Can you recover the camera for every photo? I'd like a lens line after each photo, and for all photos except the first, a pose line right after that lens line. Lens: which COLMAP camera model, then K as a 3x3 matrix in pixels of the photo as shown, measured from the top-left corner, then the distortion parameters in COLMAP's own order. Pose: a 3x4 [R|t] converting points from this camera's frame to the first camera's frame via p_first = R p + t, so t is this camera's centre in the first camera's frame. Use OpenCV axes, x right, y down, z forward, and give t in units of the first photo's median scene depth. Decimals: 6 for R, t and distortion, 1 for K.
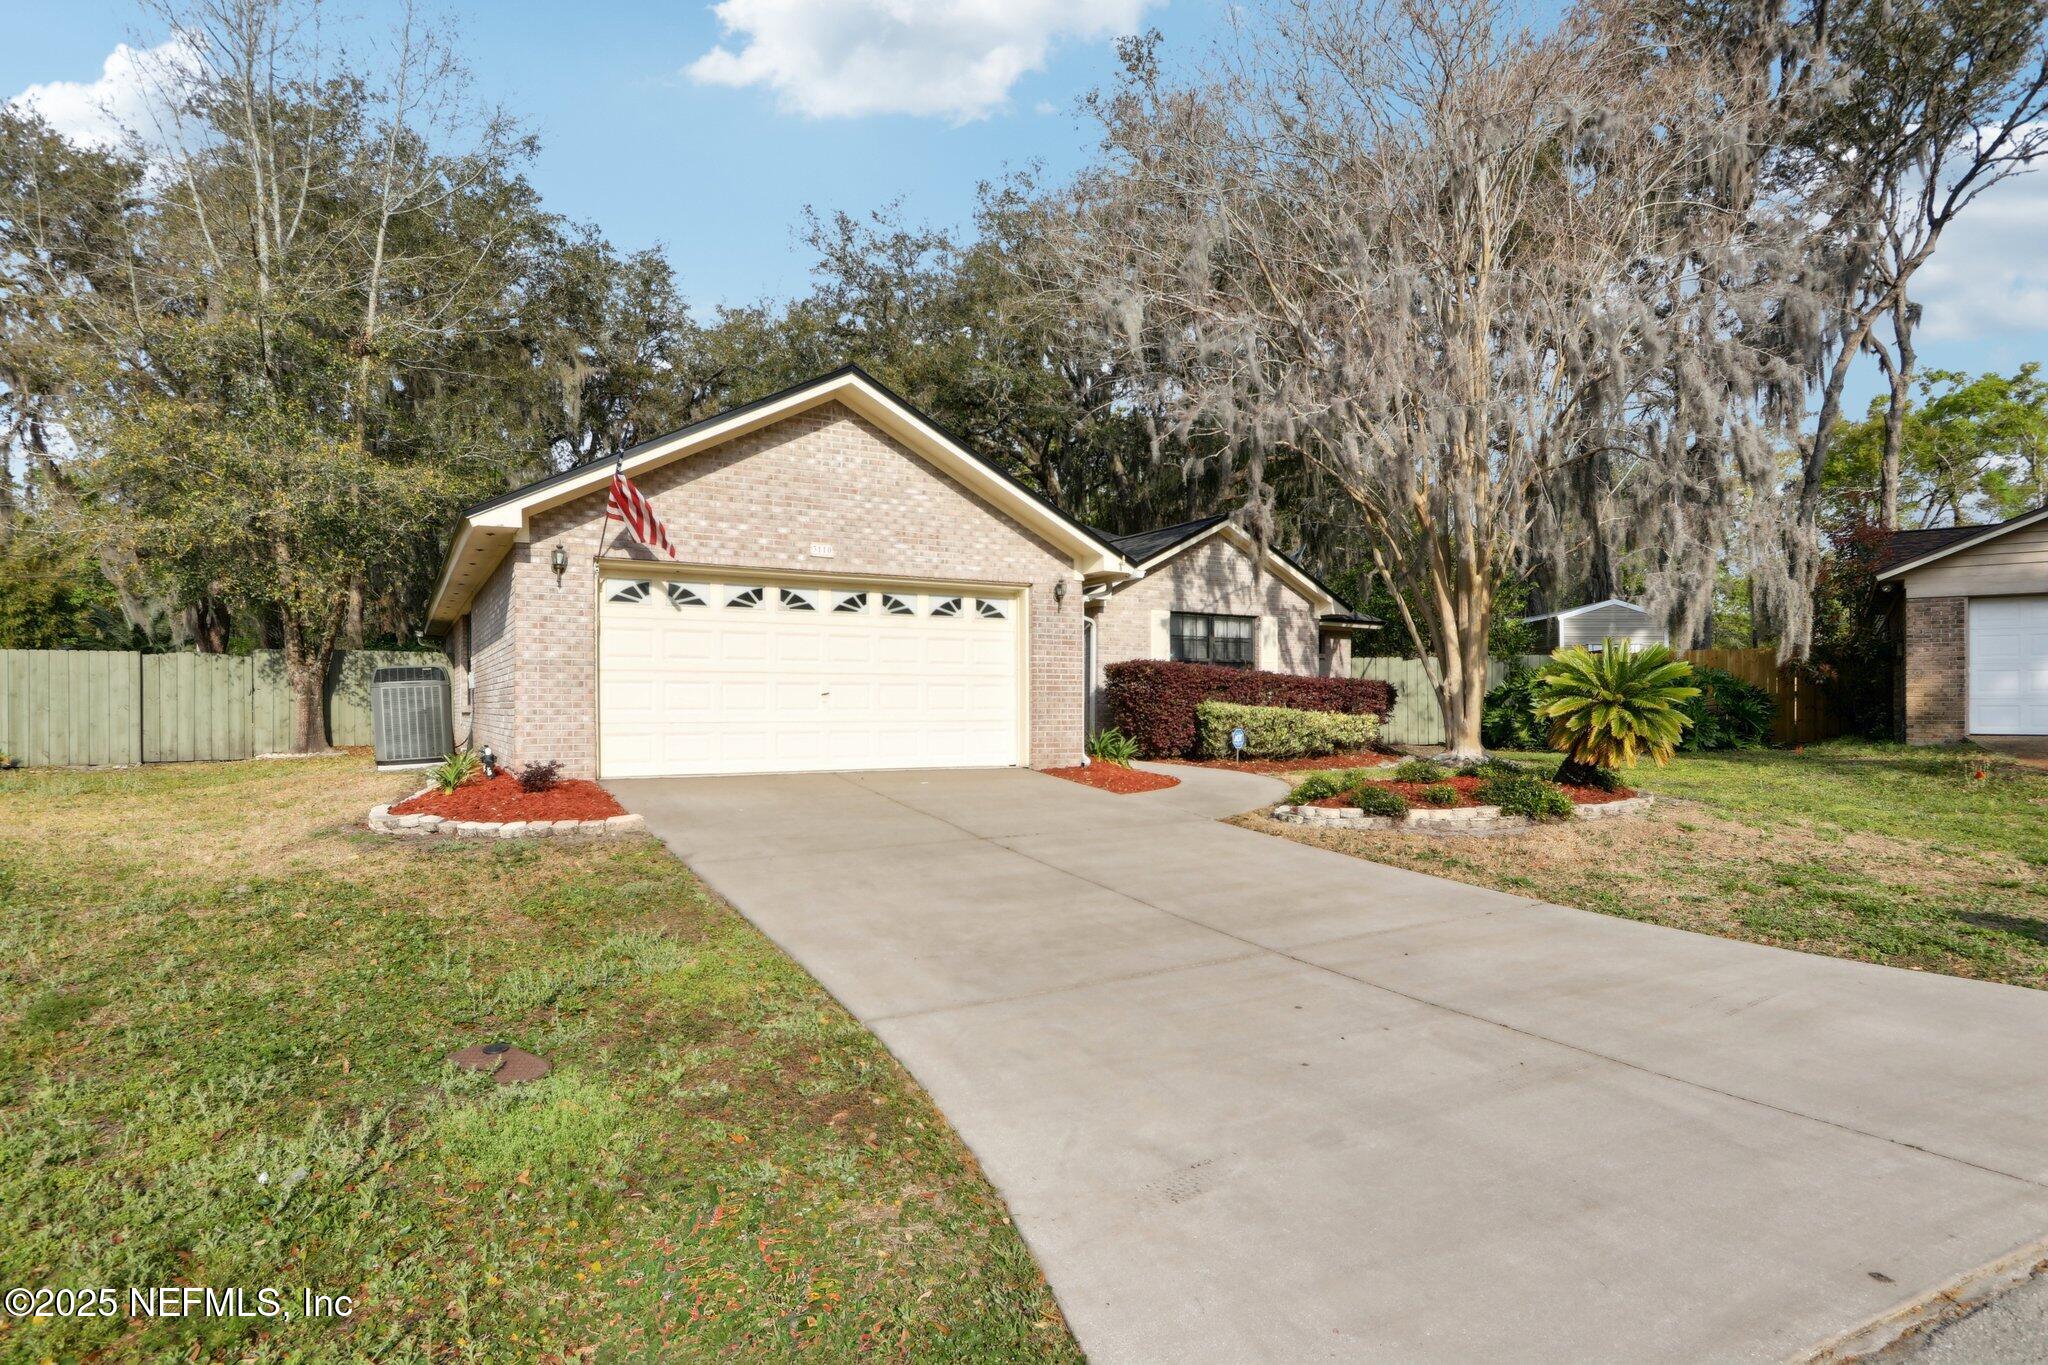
lens RADIAL K [[1126.2, 0, 1026.1], [0, 1126.2, 681.0], [0, 0, 1]] dist [-0.009310, 0.000193]
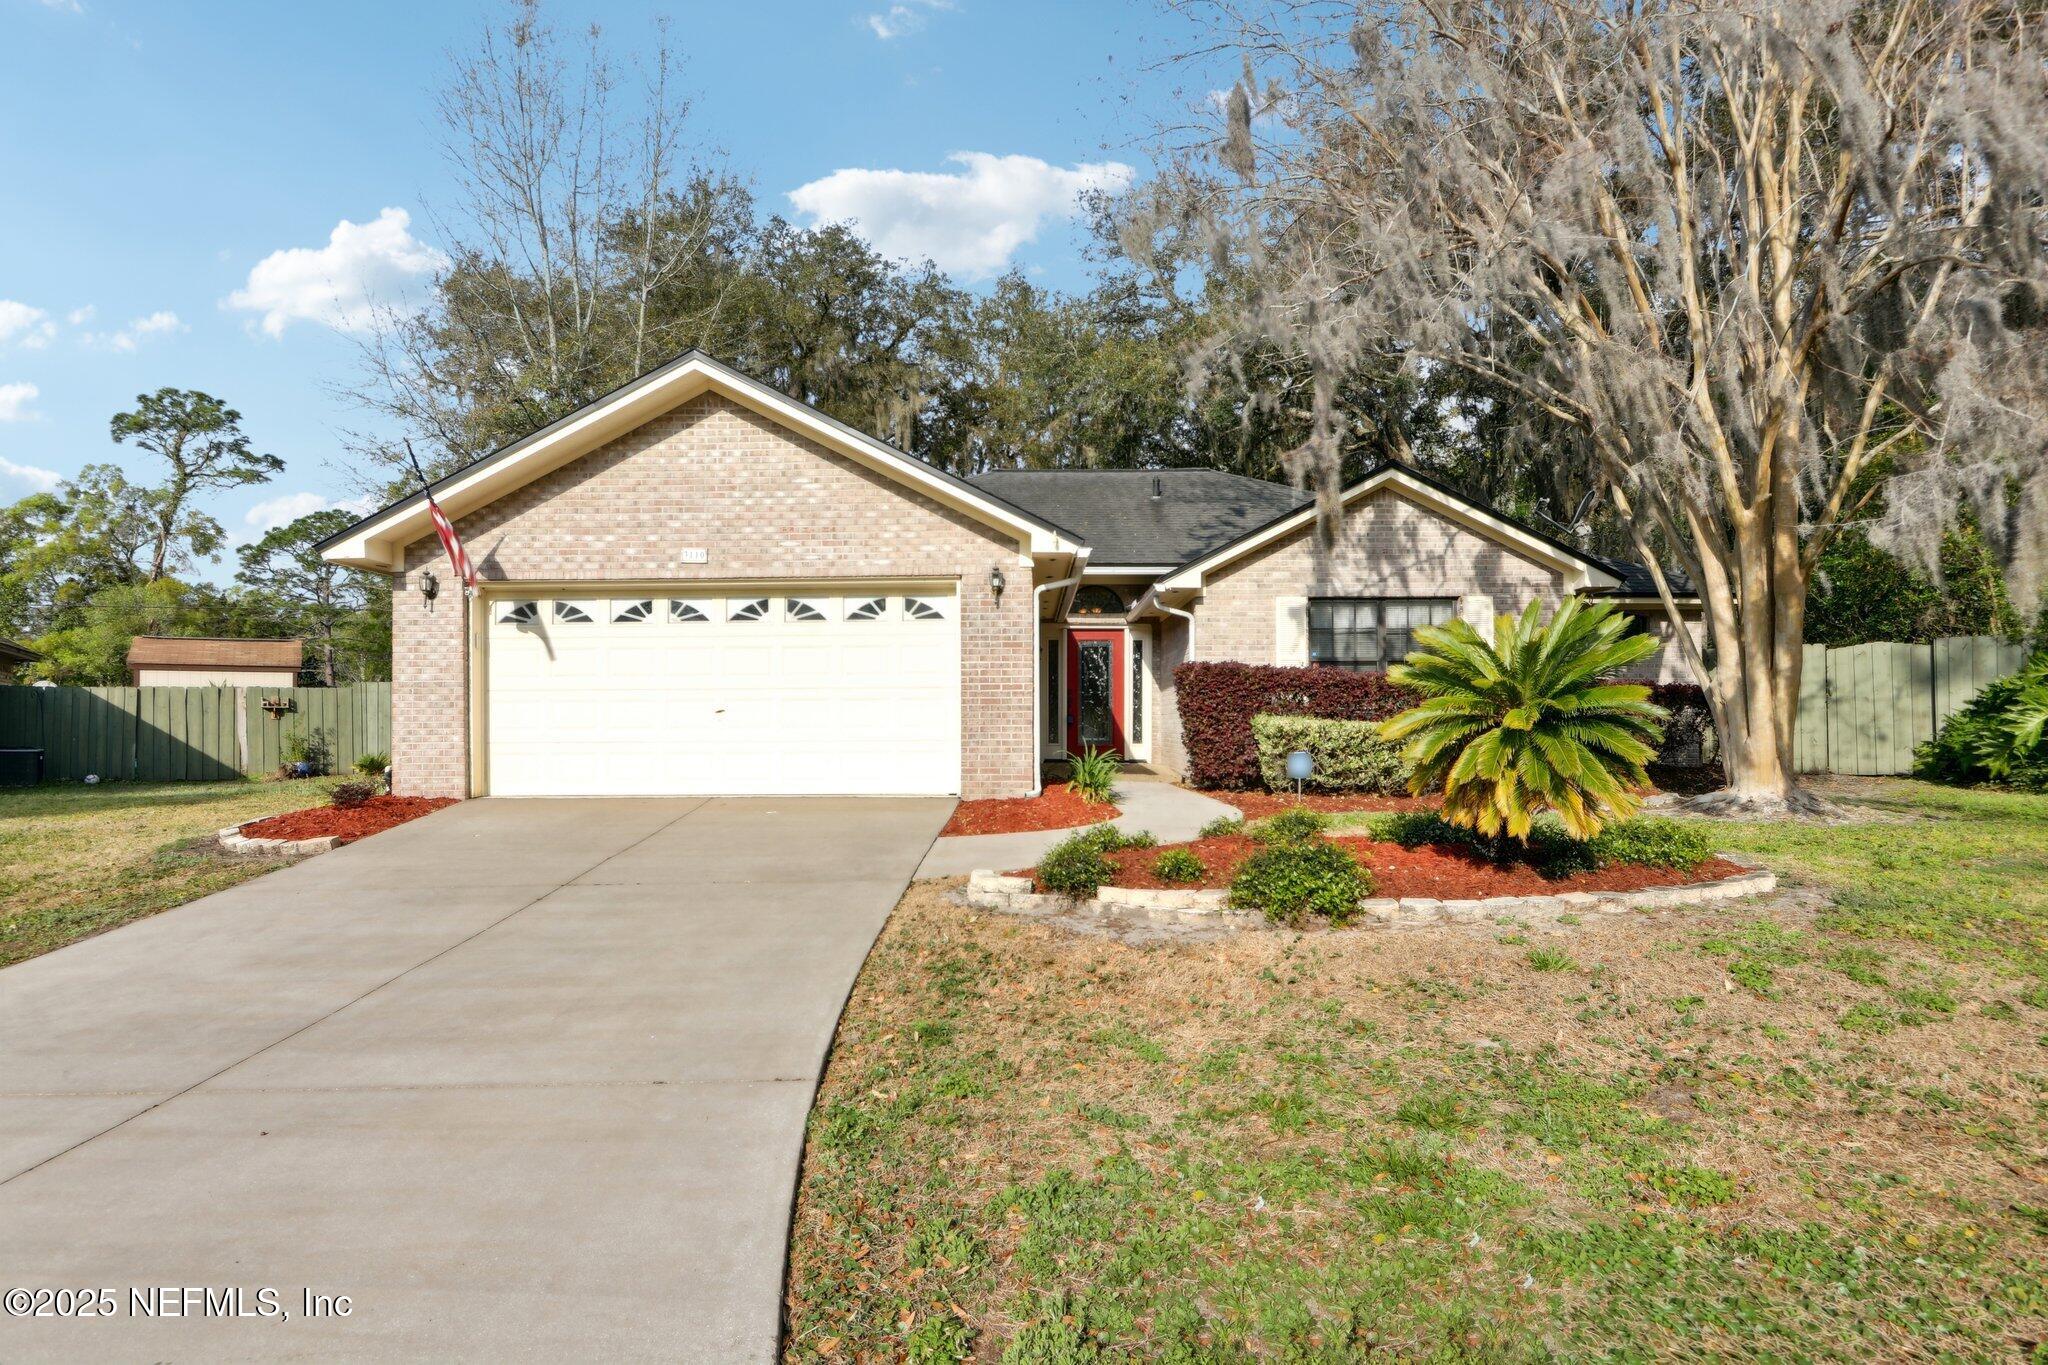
lens RADIAL K [[1126.2, 0, 1024.2], [0, 1126.2, 690.2], [0, 0, 1]] dist [-0.009310, 0.000193]
pose [[0.853652, -0.017465, -0.520551, 0.474209], [0.017214, 0.999838, -0.005316, 0.003350], [0.520560, -0.004423, 0.853814, 0.317306]]
